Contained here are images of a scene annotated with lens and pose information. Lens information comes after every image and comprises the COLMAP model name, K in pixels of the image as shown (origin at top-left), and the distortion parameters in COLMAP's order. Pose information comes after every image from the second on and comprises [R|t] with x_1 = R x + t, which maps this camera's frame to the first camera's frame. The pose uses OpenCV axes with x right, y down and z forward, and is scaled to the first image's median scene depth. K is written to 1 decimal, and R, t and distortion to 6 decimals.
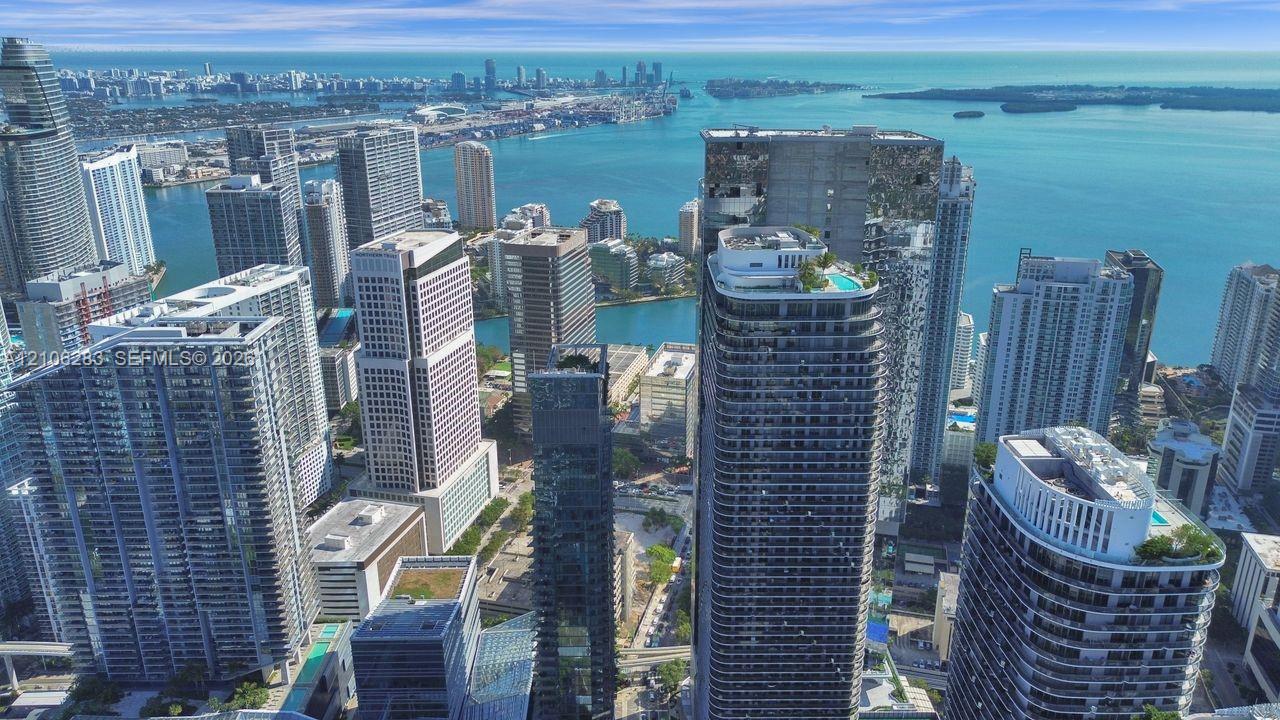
lens RADIAL K [[910.8, 0, 639.8], [0, 910.8, 360.1], [0, 0, 1]] dist [0.033987, -0.012170]
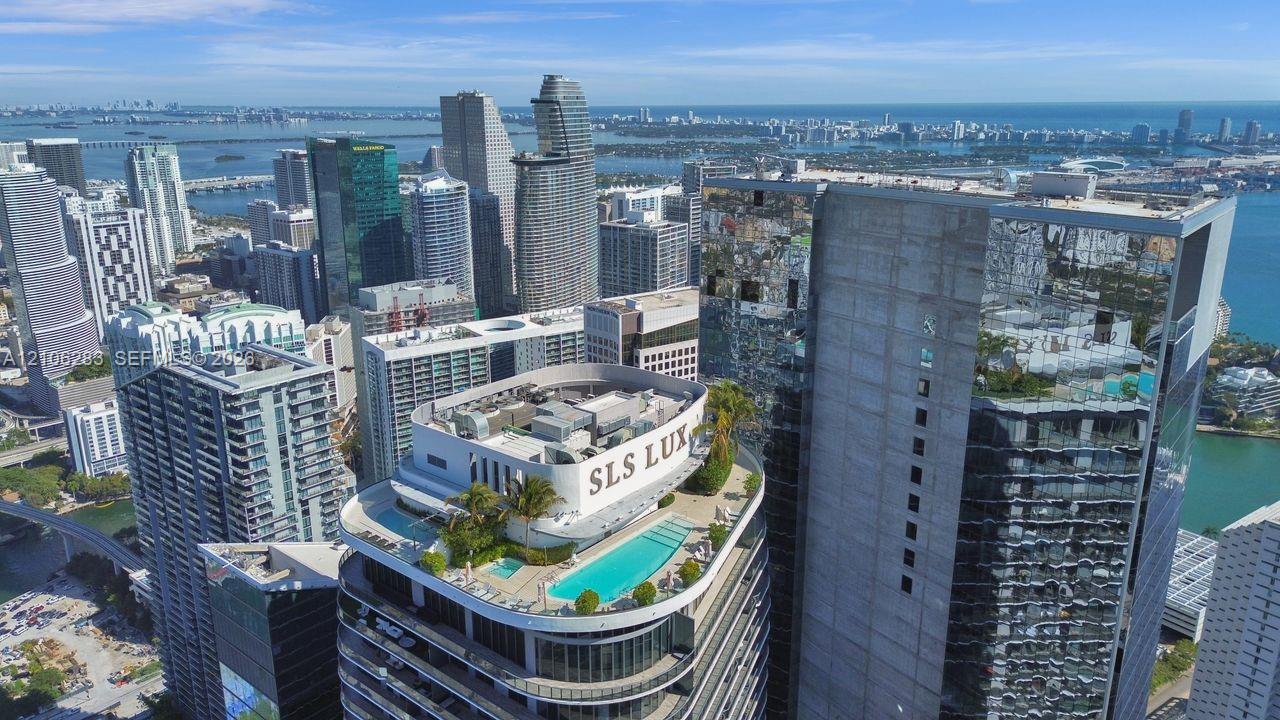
lens RADIAL K [[910.8, 0, 640.1], [0, 910.8, 361.6], [0, 0, 1]] dist [0.033987, -0.012170]
pose [[0.768140, 0.180220, -0.614396, 0.101597], [-0.211210, 0.977180, 0.022572, -0.040269], [0.604443, 0.112428, 0.788675, 0.160593]]
